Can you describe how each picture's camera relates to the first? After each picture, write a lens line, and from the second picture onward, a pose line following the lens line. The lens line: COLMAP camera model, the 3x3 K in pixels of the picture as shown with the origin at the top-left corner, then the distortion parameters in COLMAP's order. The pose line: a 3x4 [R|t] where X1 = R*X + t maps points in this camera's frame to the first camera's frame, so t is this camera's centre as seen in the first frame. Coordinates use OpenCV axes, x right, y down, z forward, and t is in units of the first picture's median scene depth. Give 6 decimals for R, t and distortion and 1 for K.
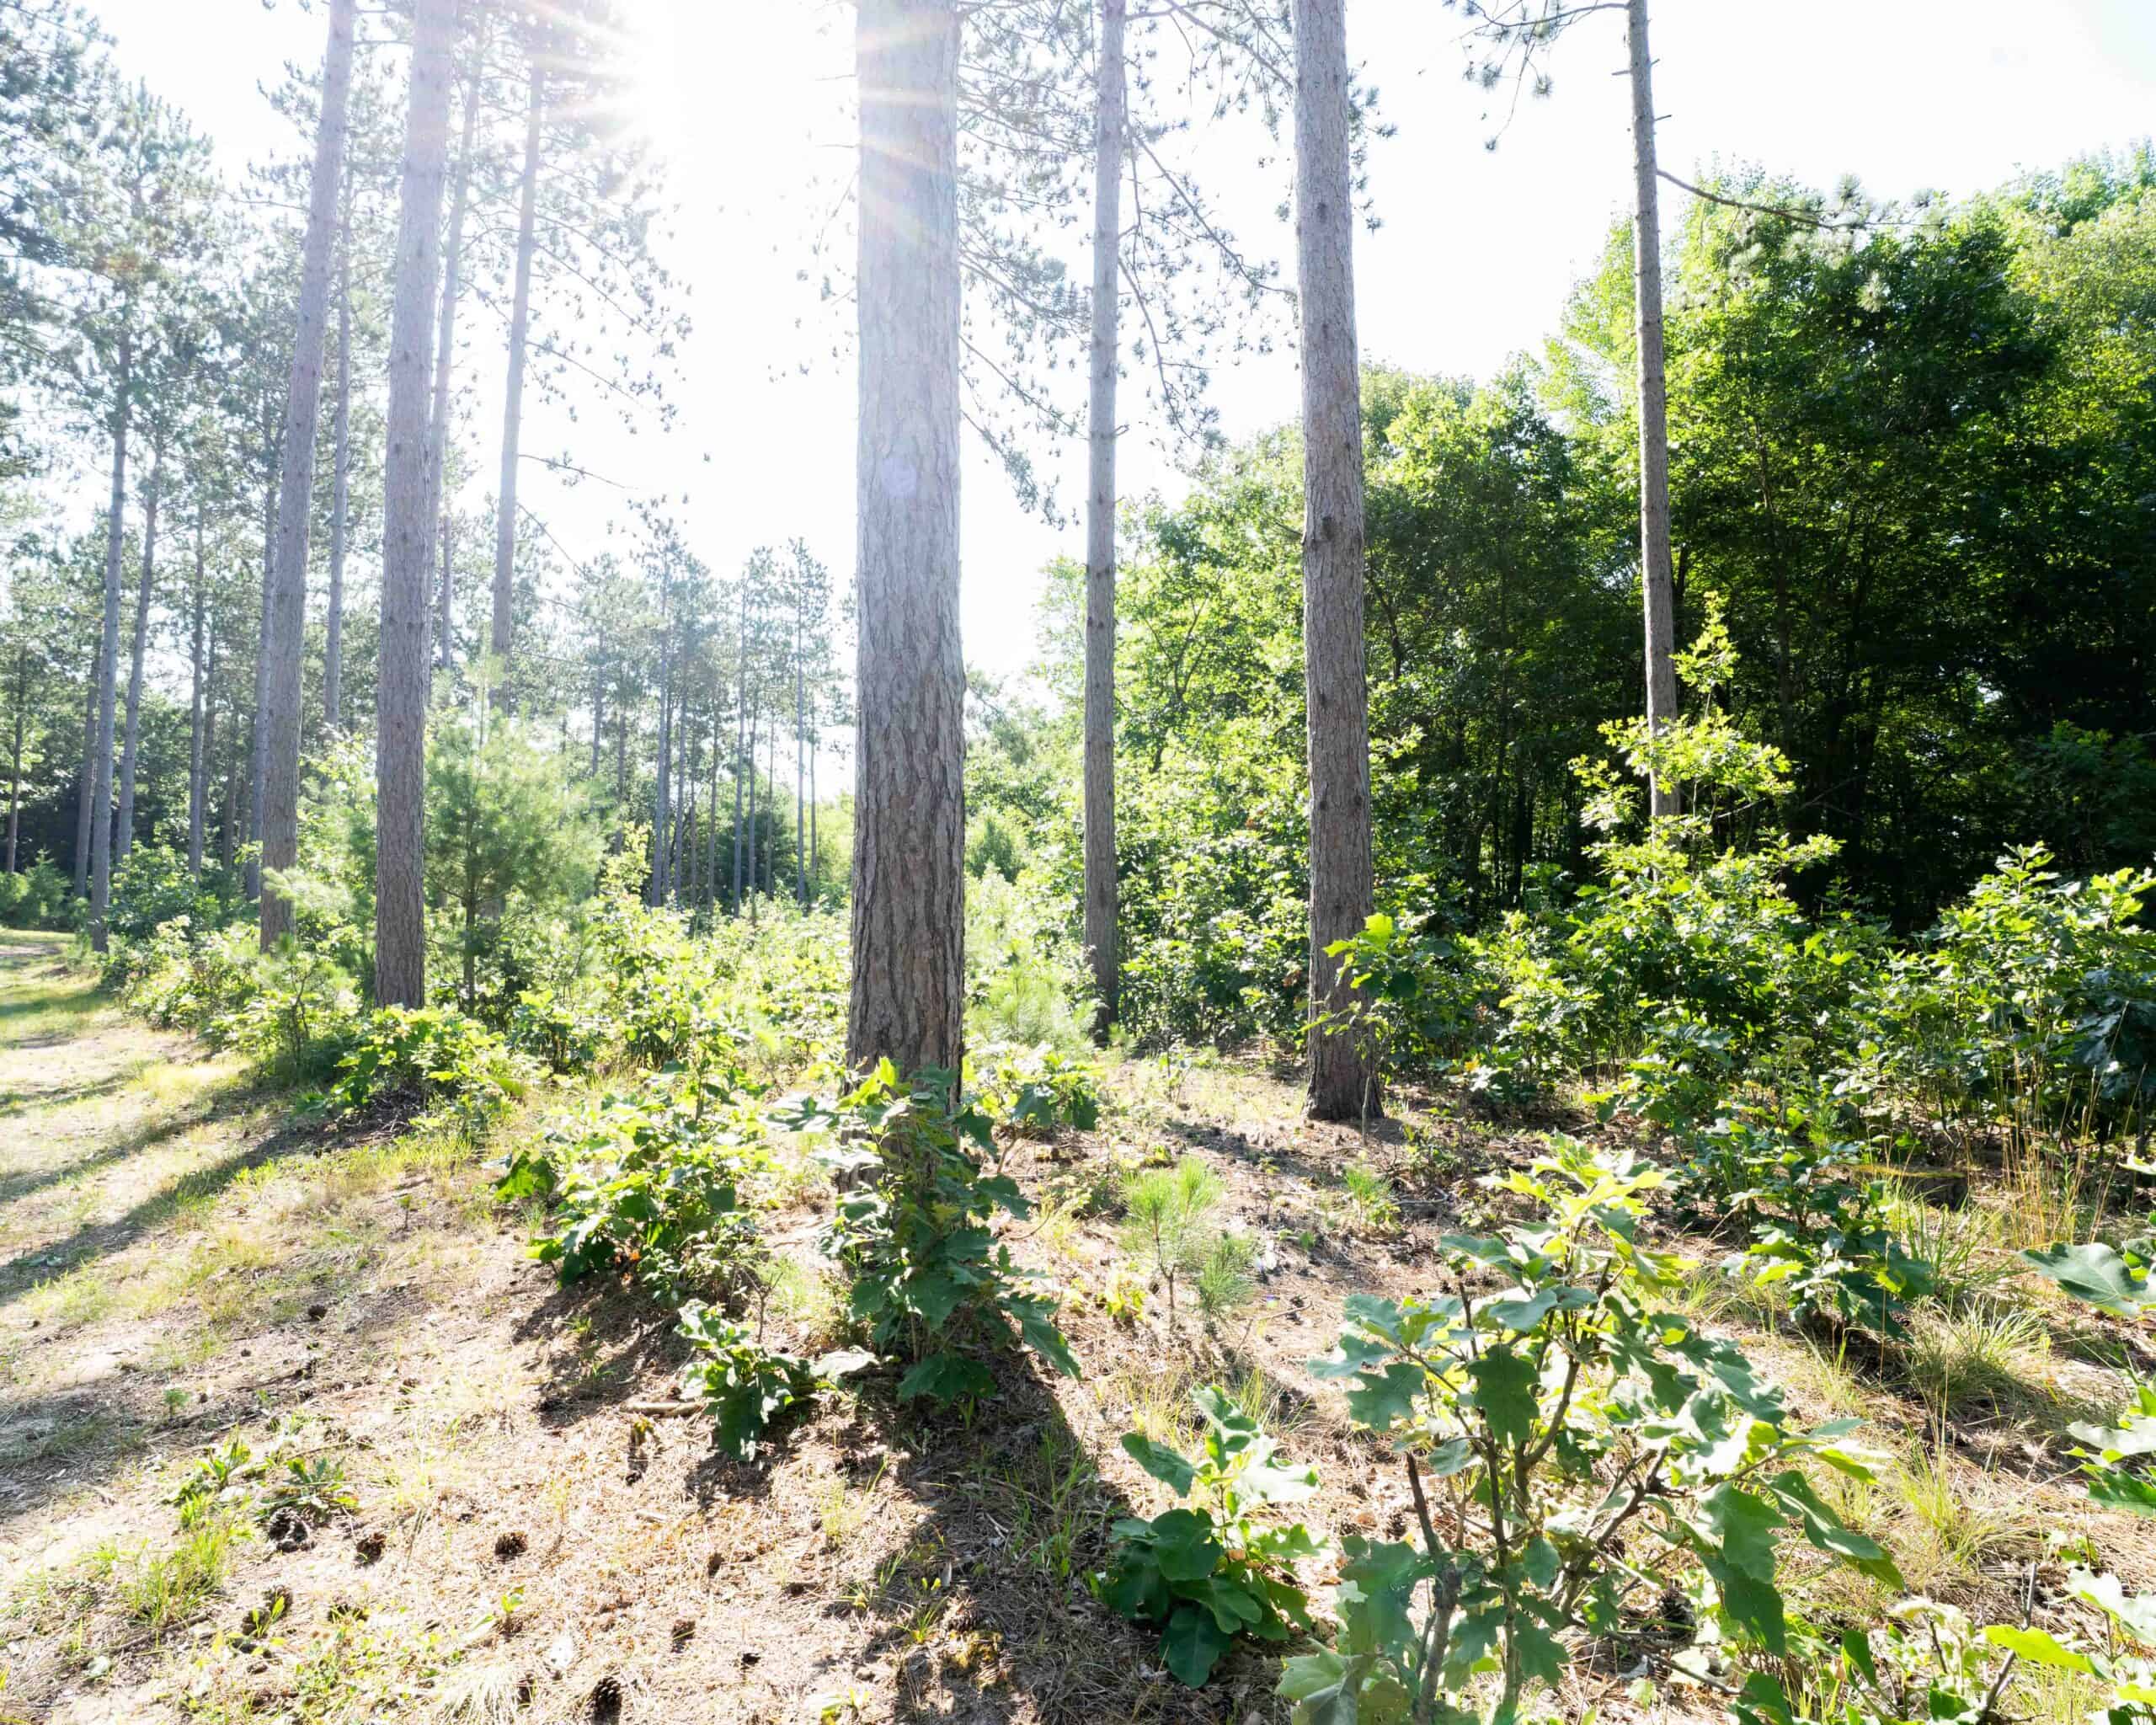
lens RADIAL K [[1139.6, 0, 1078.2], [0, 1139.6, 868.5], [0, 0, 1]] dist [-0.010725, 0.002663]
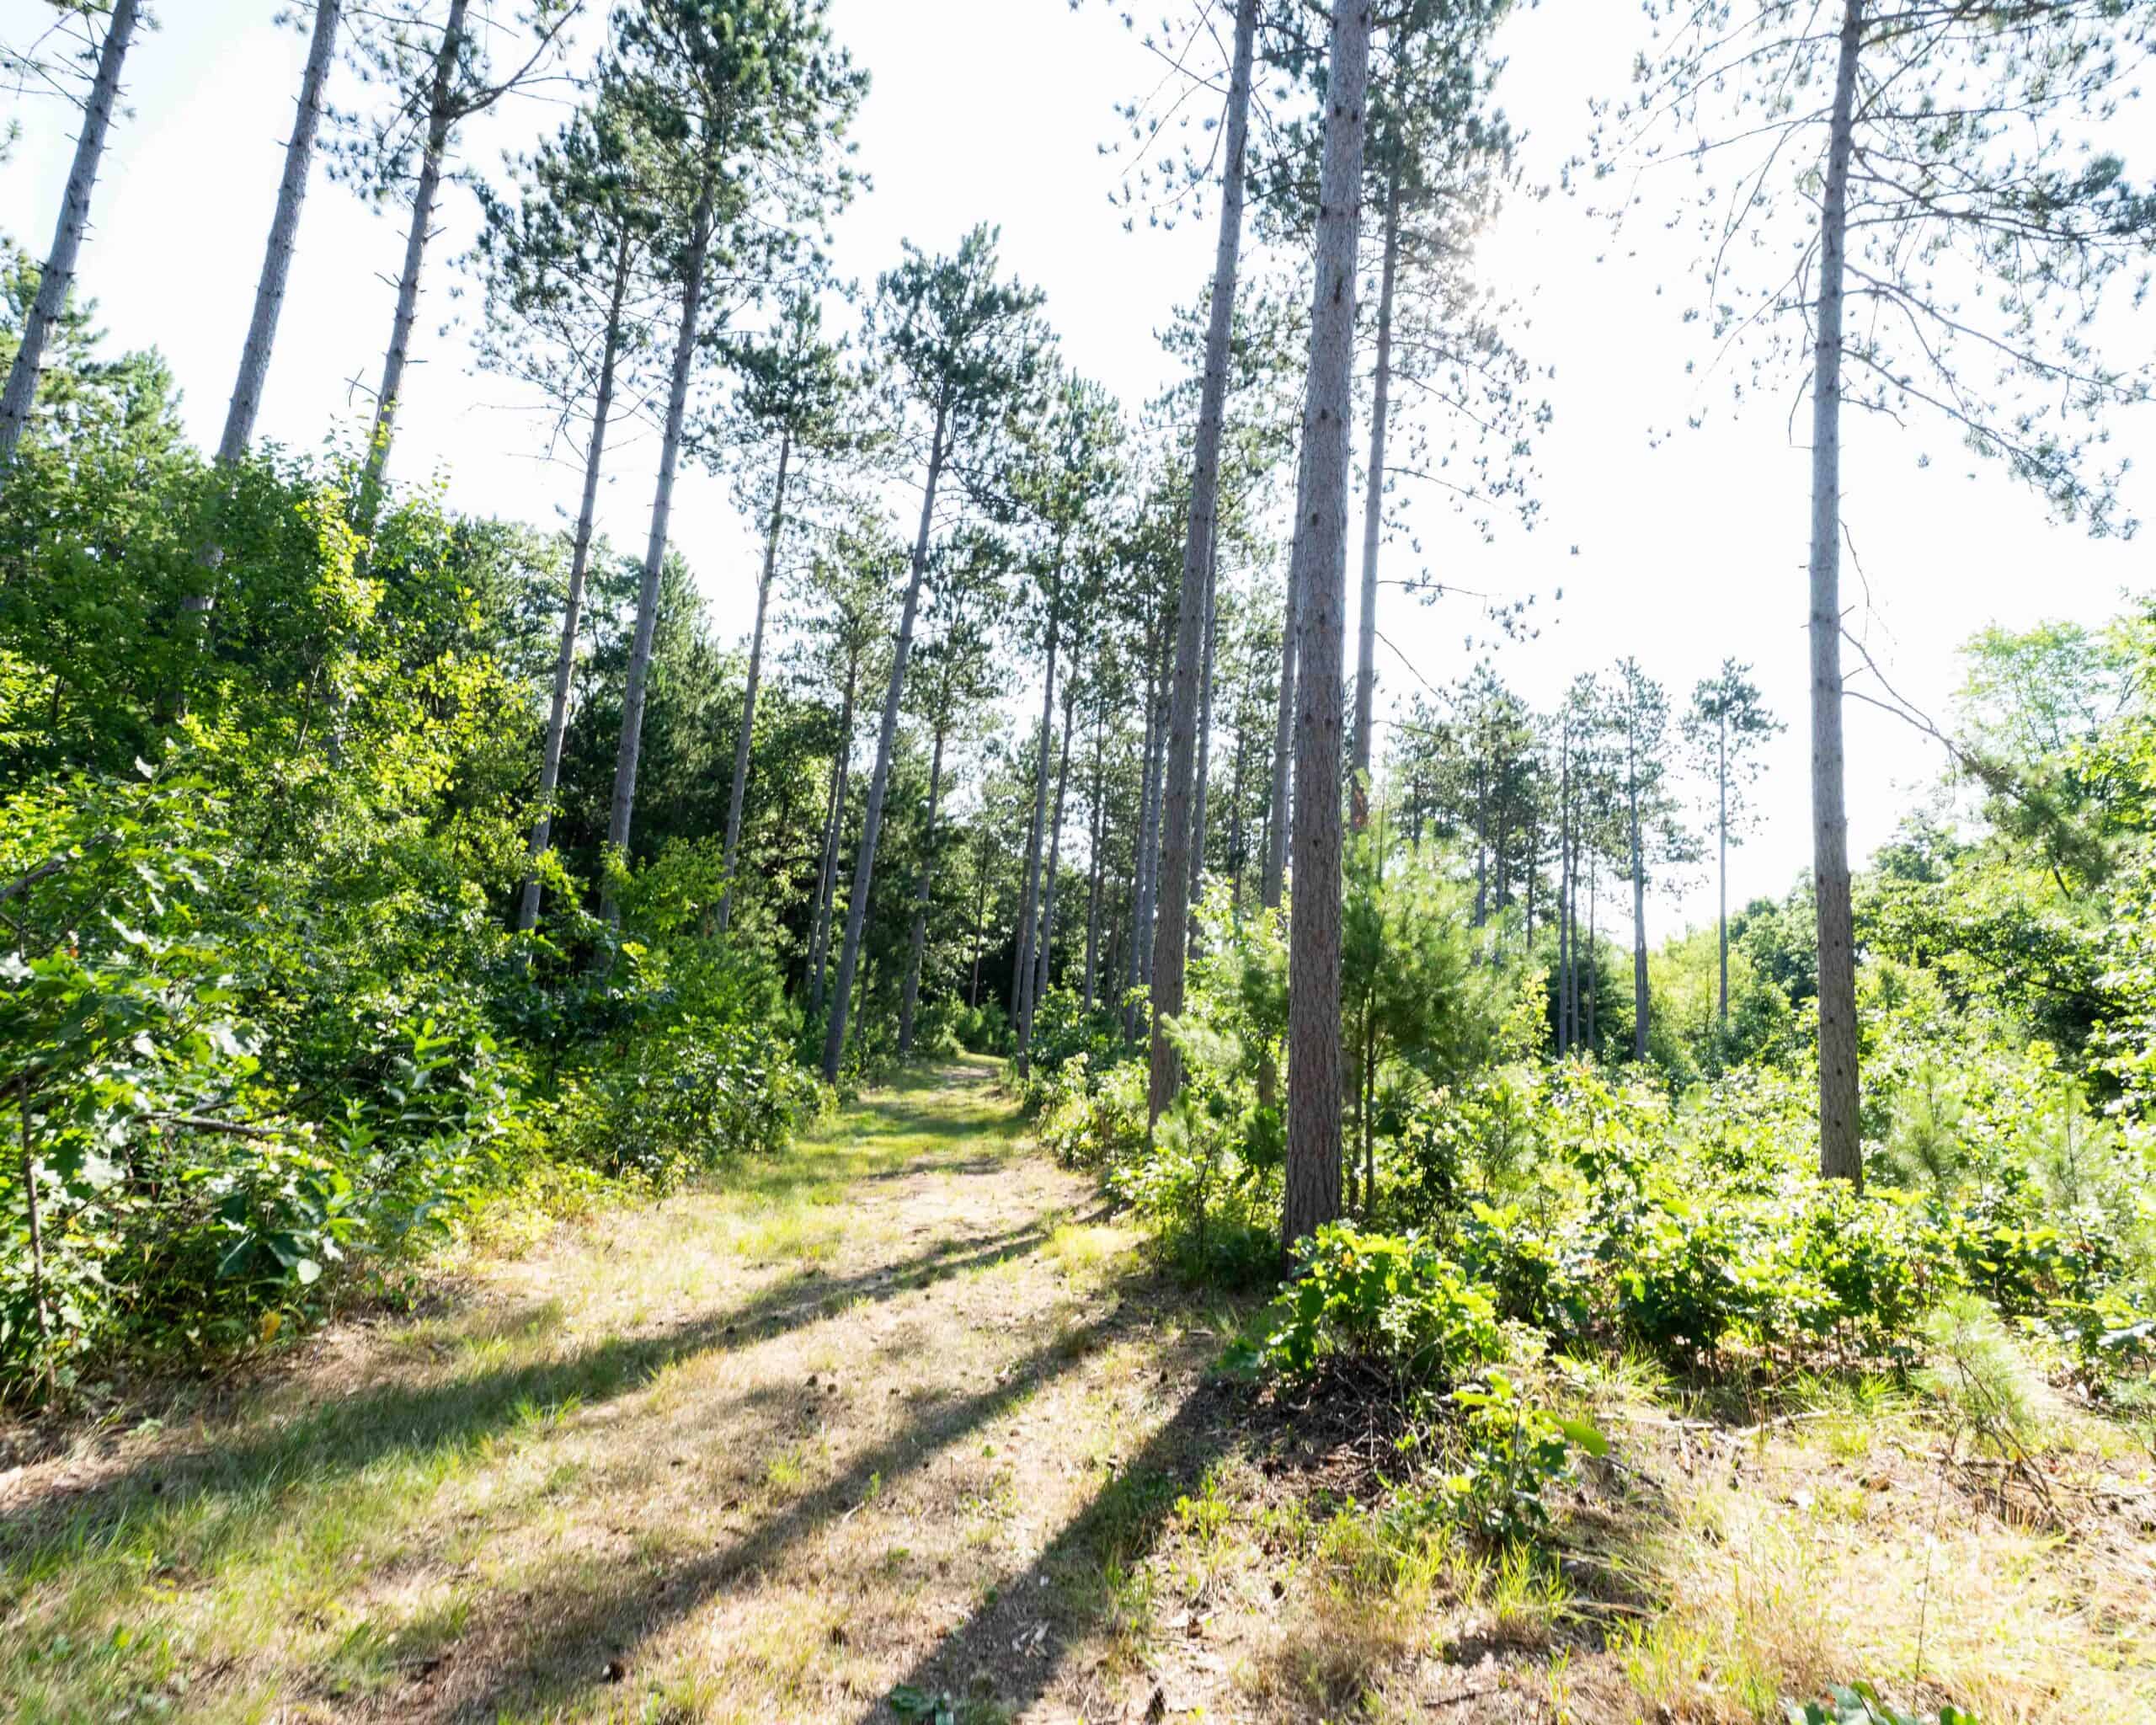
lens RADIAL K [[1074.5, 0, 1078.0], [0, 1074.5, 862.5], [0, 0, 1]] dist [0.002013, 0.000358]
pose [[0.786829, -0.056985, -0.614534, -0.120362], [-0.031683, 0.990686, -0.132430, -0.002341], [0.616357, 0.123670, 0.777695, 0.138627]]
